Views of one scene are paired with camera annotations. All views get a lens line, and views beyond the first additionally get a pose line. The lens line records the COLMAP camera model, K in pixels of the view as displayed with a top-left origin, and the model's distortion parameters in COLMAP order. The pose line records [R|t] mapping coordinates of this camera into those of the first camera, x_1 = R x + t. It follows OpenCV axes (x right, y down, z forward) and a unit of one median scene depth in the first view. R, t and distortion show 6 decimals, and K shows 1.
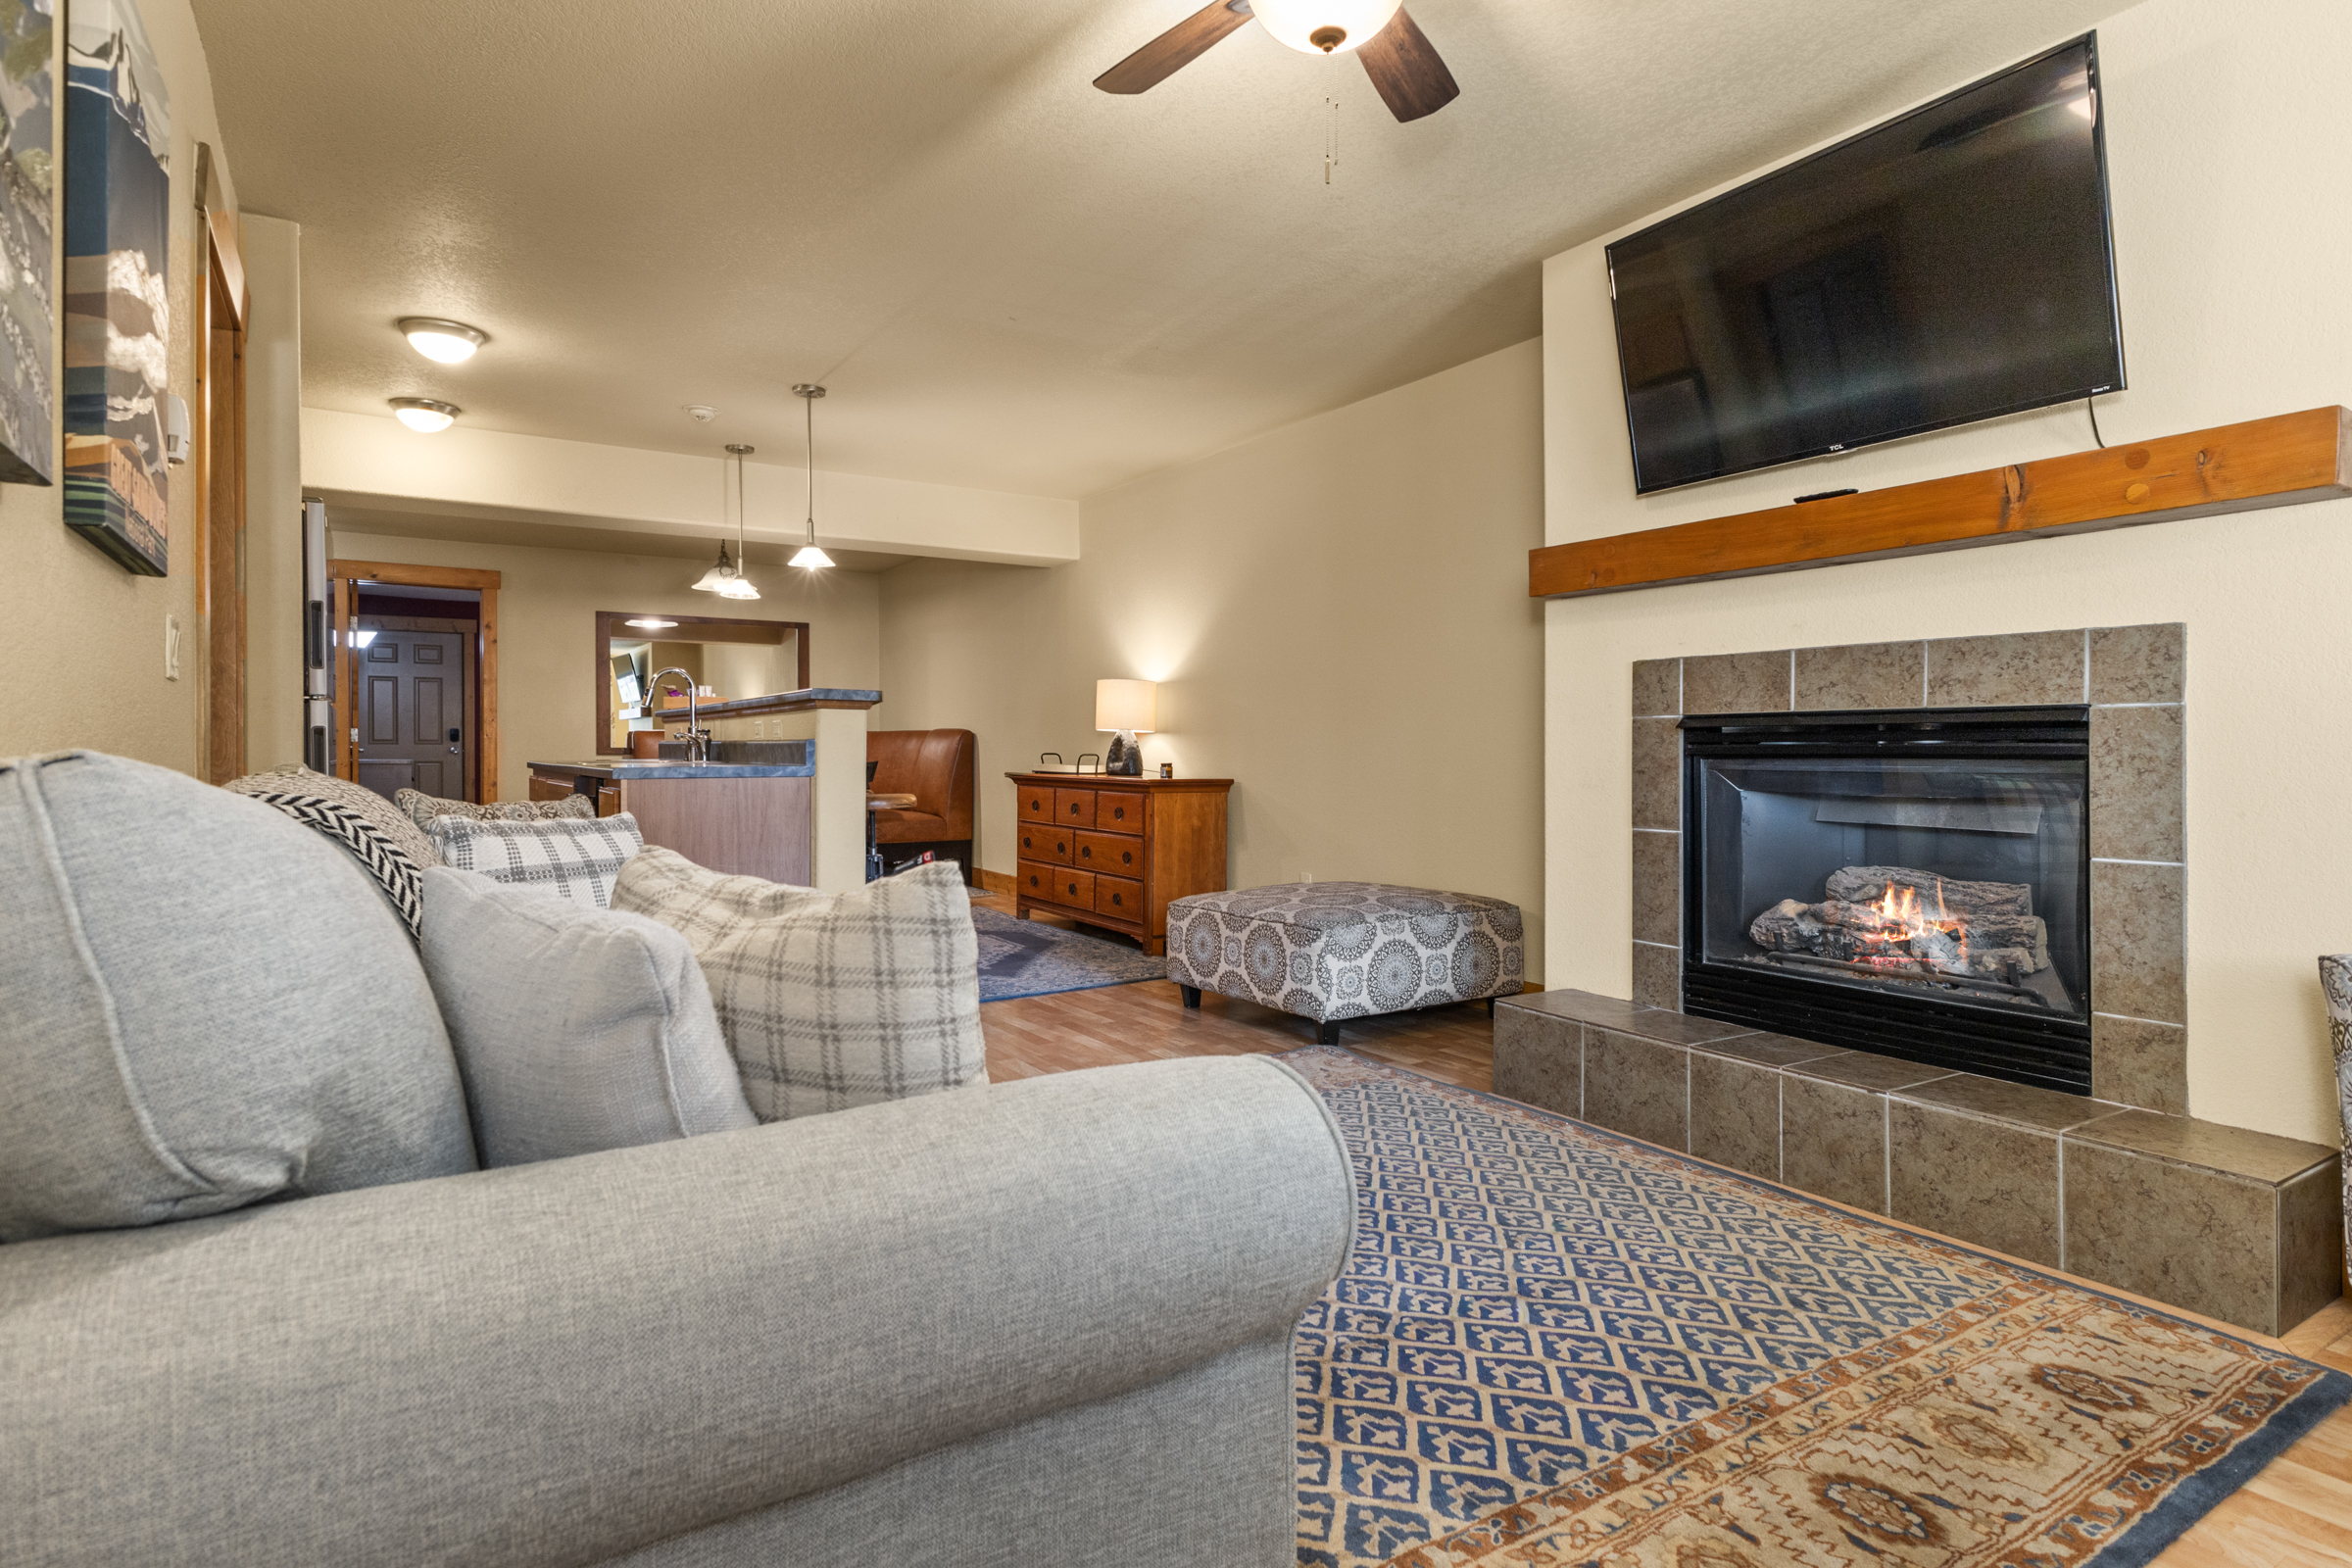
lens RADIAL K [[1234.4, 0, 1179.9], [0, 1234.4, 751.6], [0, 0, 1]] dist [0.023655, -0.008190]
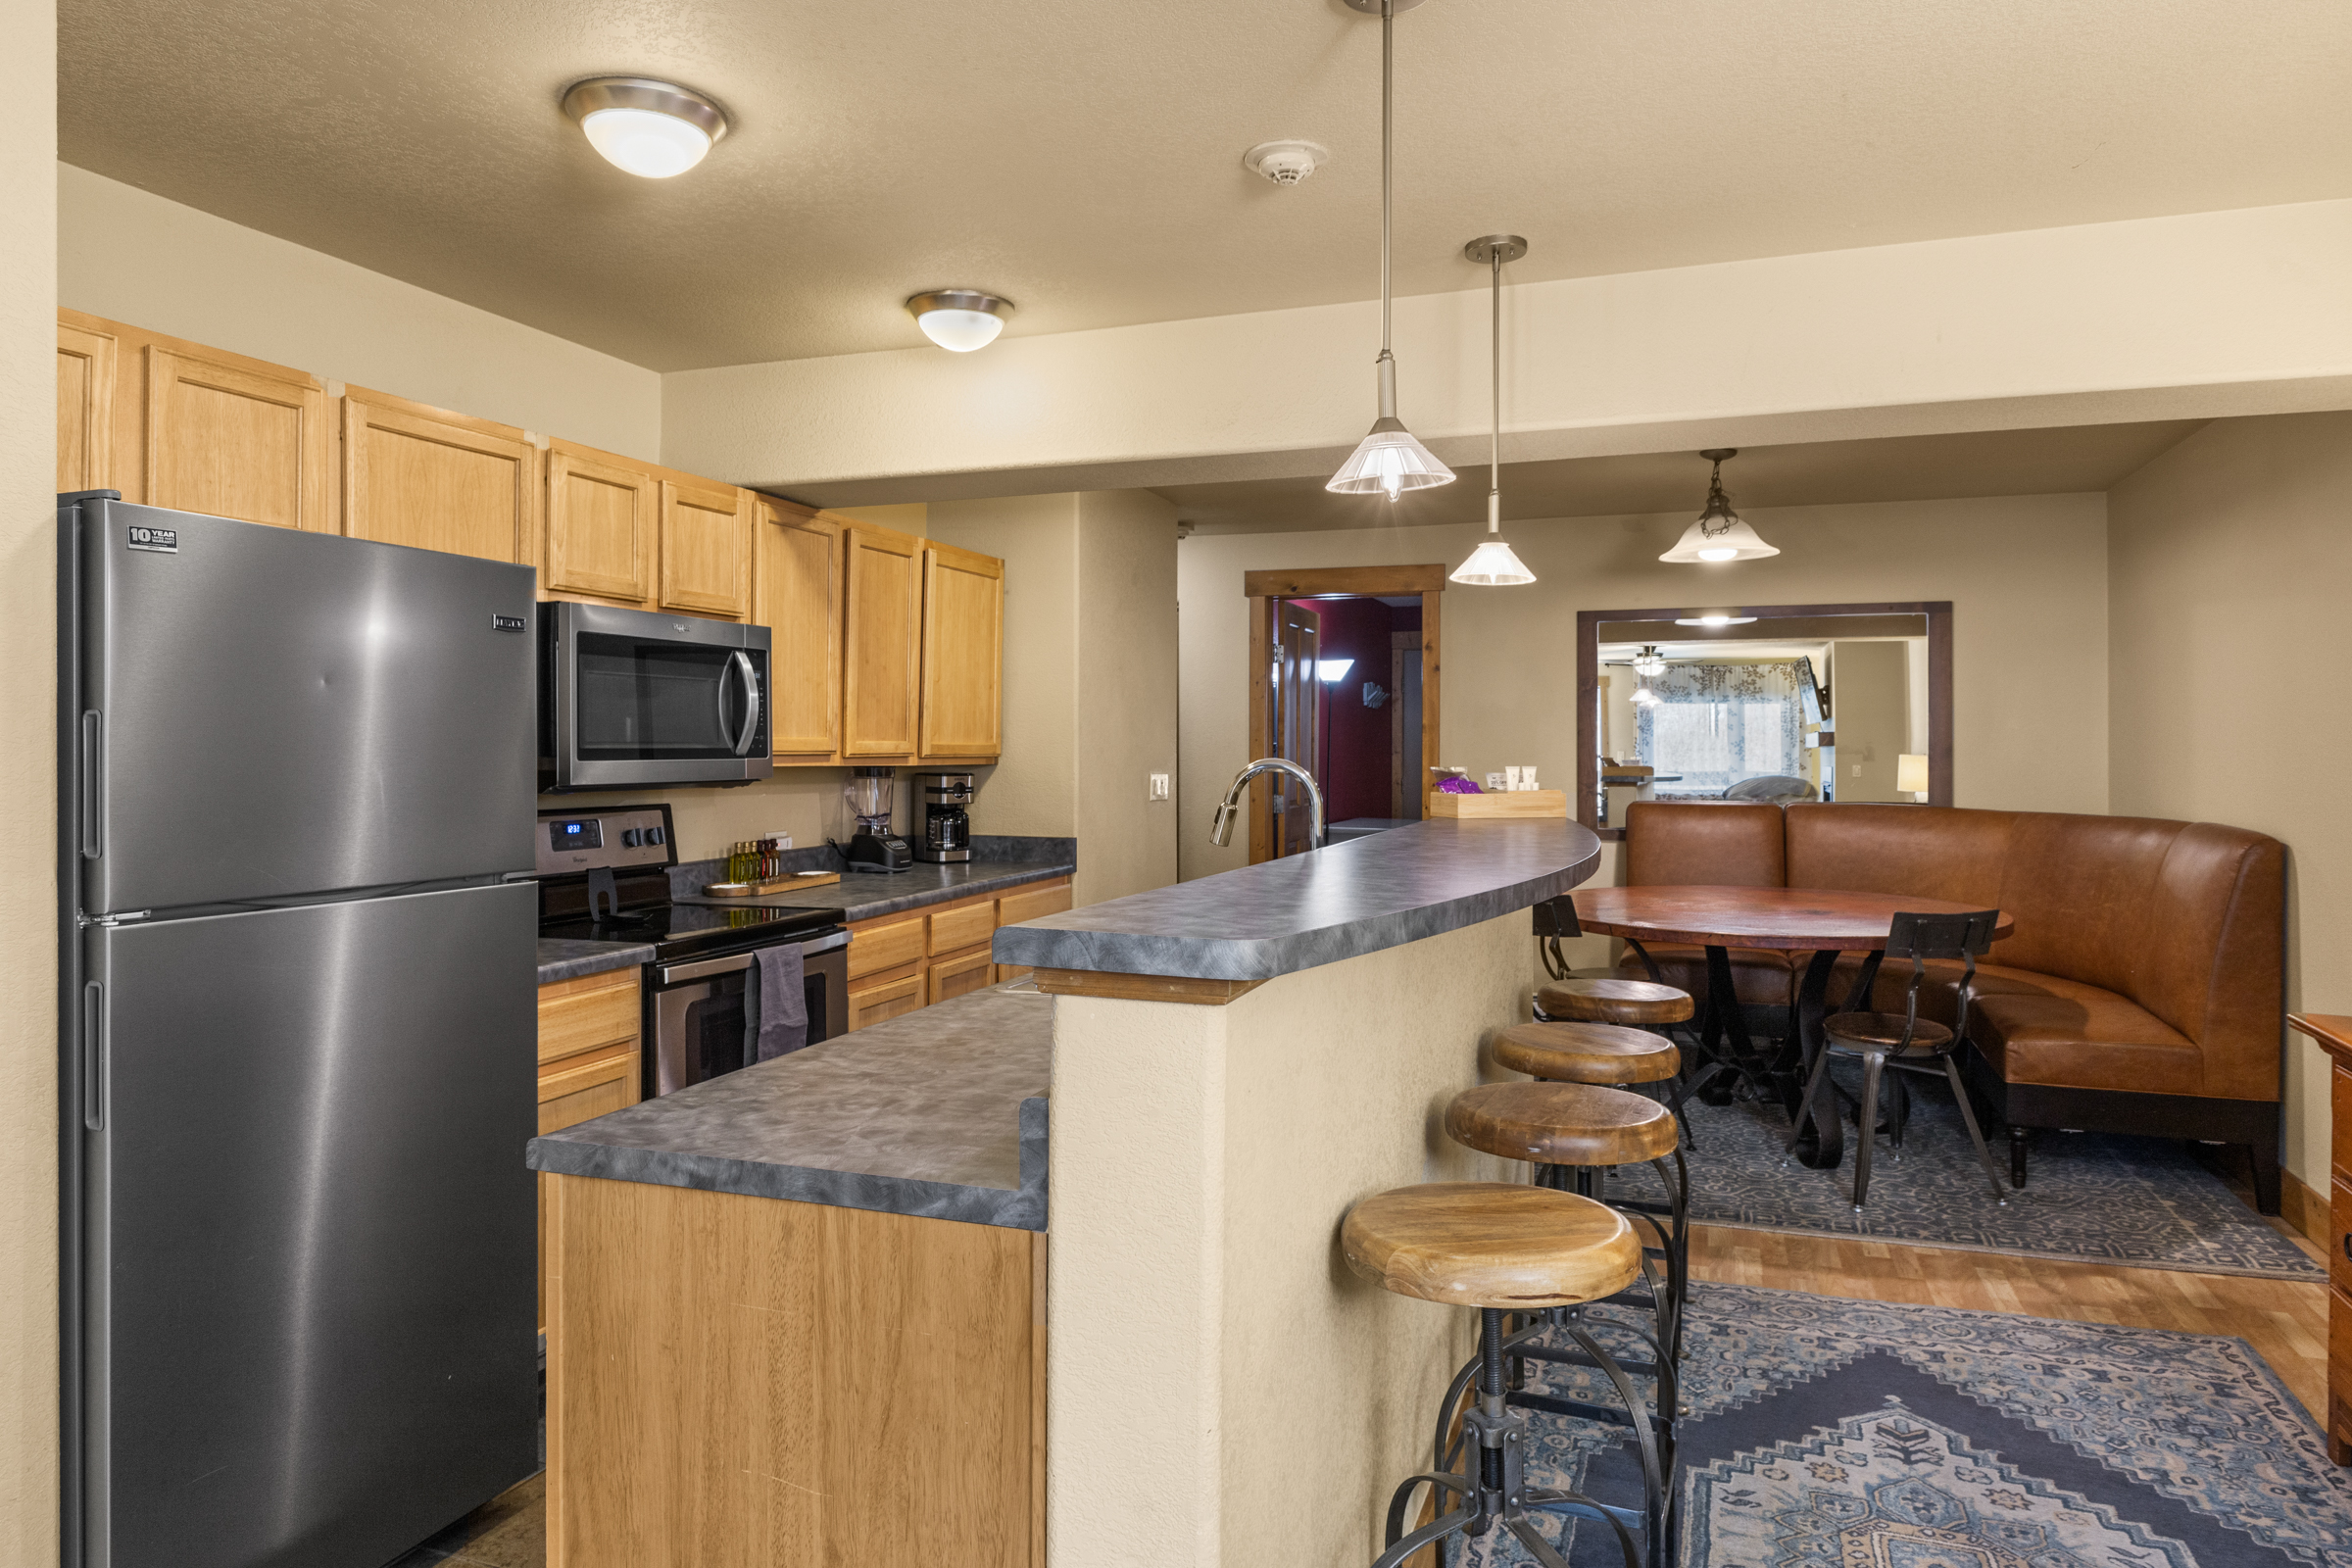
lens RADIAL K [[1467.9, 0, 1178.6], [0, 1467.9, 717.7], [0, 0, 1]] dist [-0.000215, -0.000574]
pose [[0.610077, -0.019395, -0.792105, -0.011251], [0.001398, 0.999725, -0.023403, -0.121598], [0.792341, 0.013170, 0.609936, 1.113413]]
